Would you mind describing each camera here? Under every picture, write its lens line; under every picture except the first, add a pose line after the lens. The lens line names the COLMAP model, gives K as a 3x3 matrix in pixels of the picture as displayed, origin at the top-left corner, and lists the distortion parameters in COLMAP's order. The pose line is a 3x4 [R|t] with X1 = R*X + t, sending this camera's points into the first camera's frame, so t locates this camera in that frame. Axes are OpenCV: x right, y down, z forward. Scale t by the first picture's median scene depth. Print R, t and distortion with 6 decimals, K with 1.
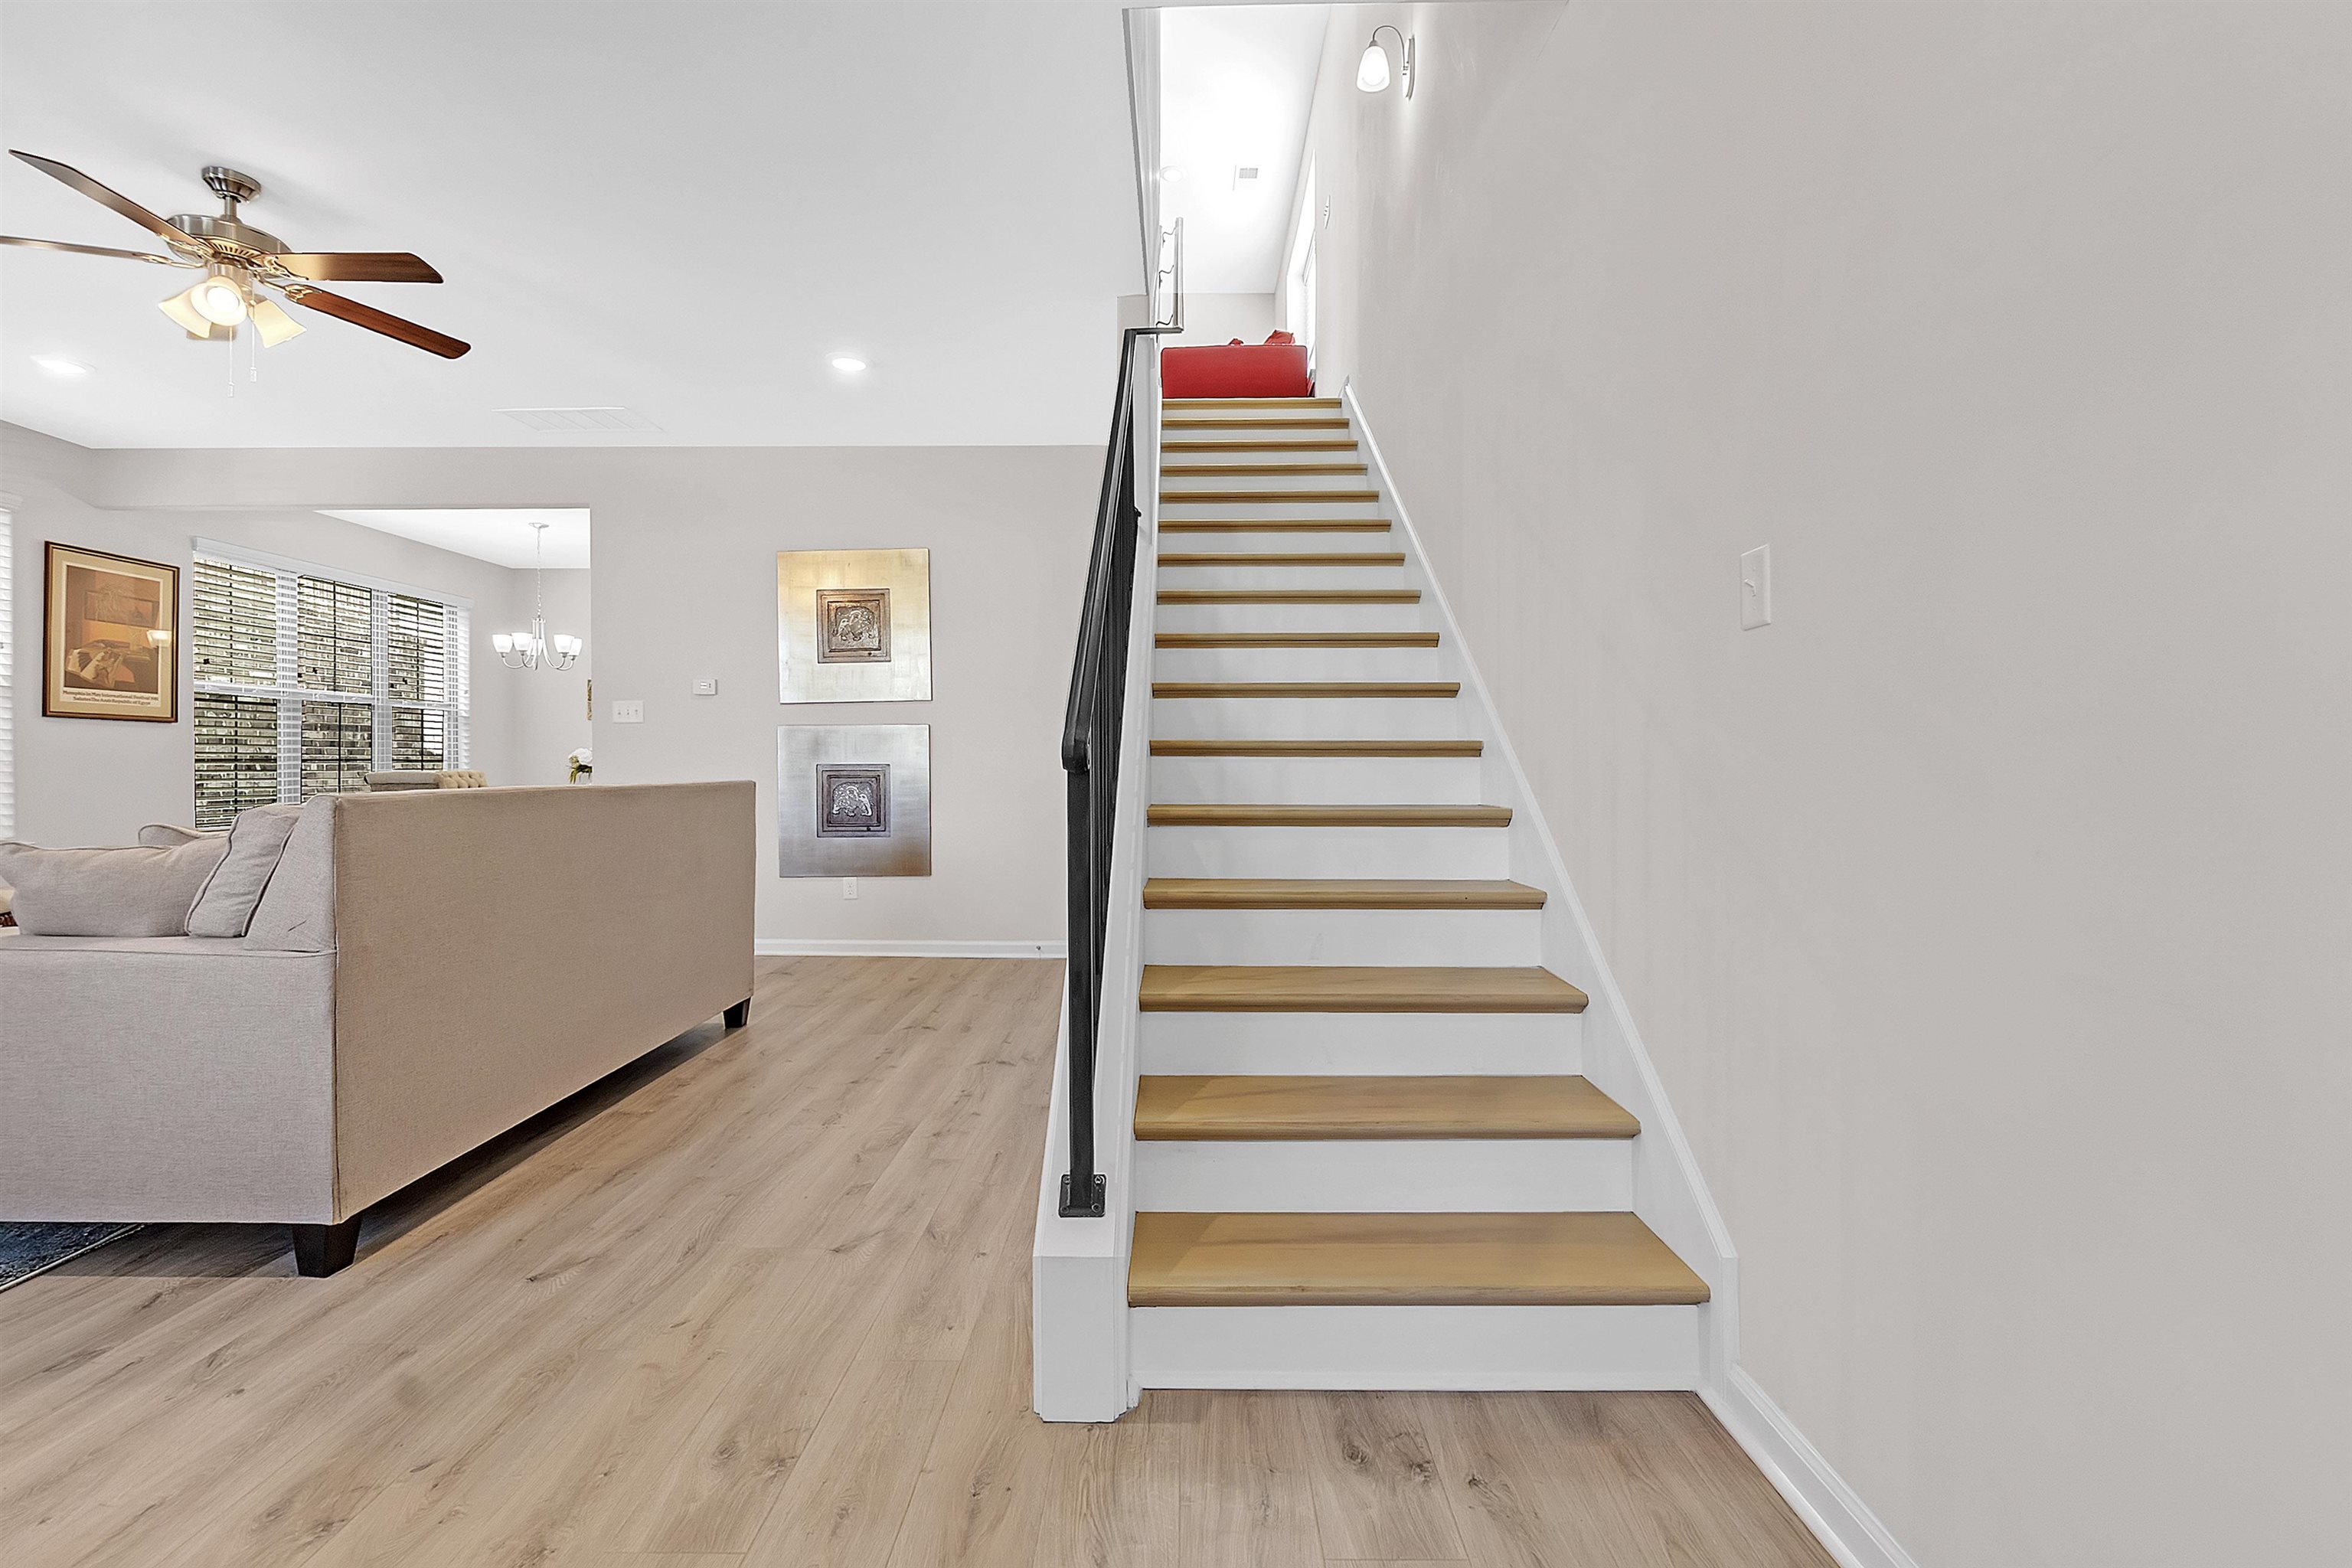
lens RADIAL K [[1052.3, 0, 1177.0], [0, 1052.3, 739.8], [0, 0, 1]] dist [-0.000525, -0.000068]
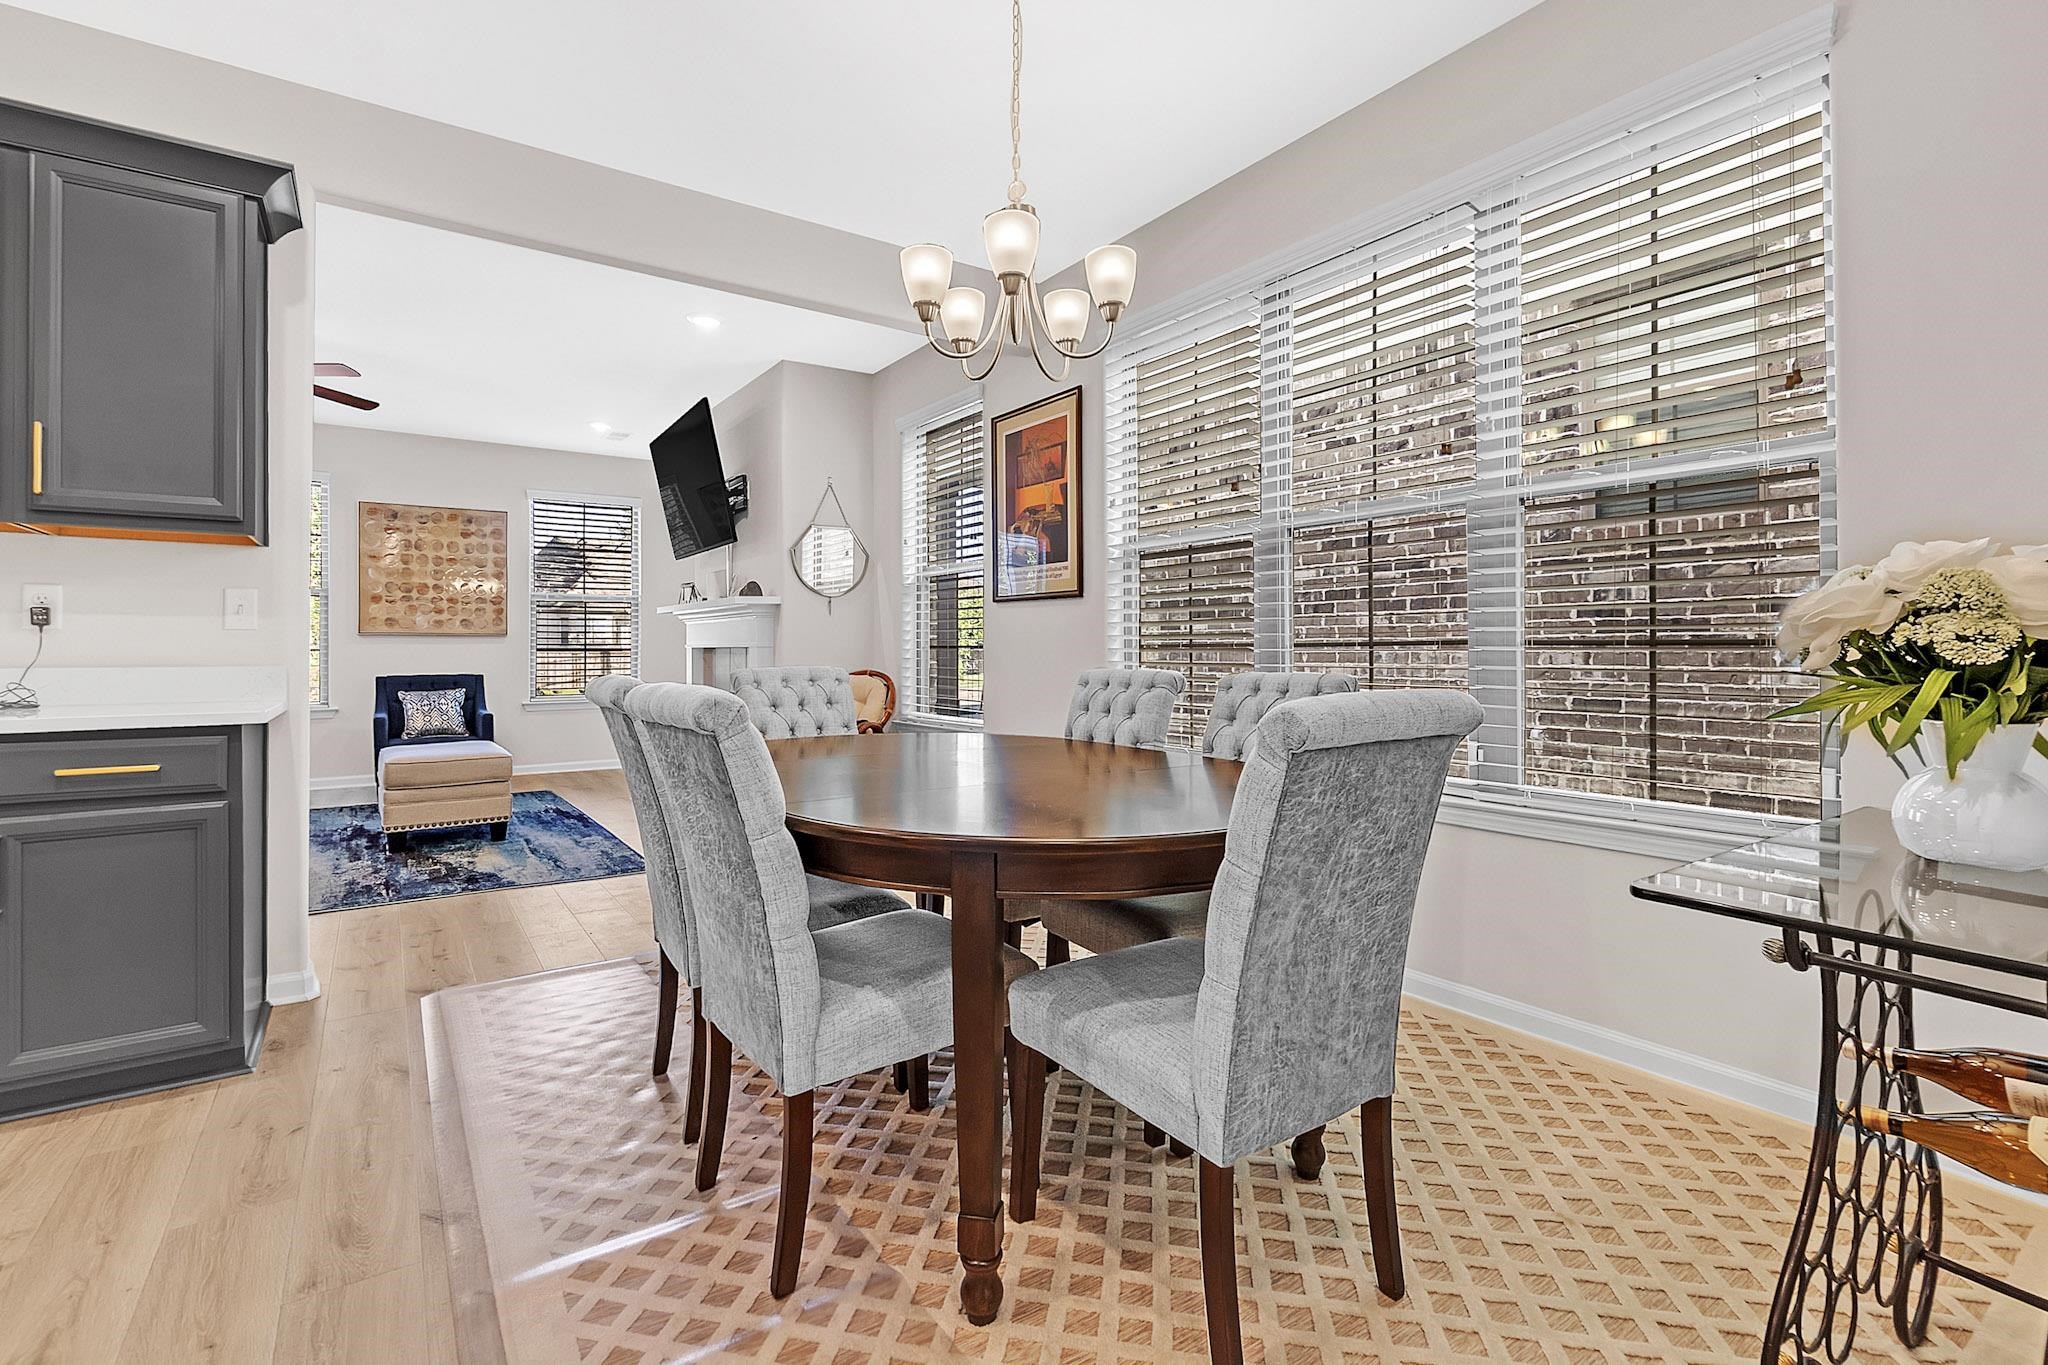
lens RADIAL K [[916.3, 0, 1024.8], [0, 916.3, 644.0], [0, 0, 1]] dist [-0.000525, -0.000068]
pose [[-0.817478, 0.002351, -0.575955, -1.041822], [0.016620, 0.999672, -0.019510, 0.054526], [0.575720, -0.025521, -0.817248, 2.845198]]
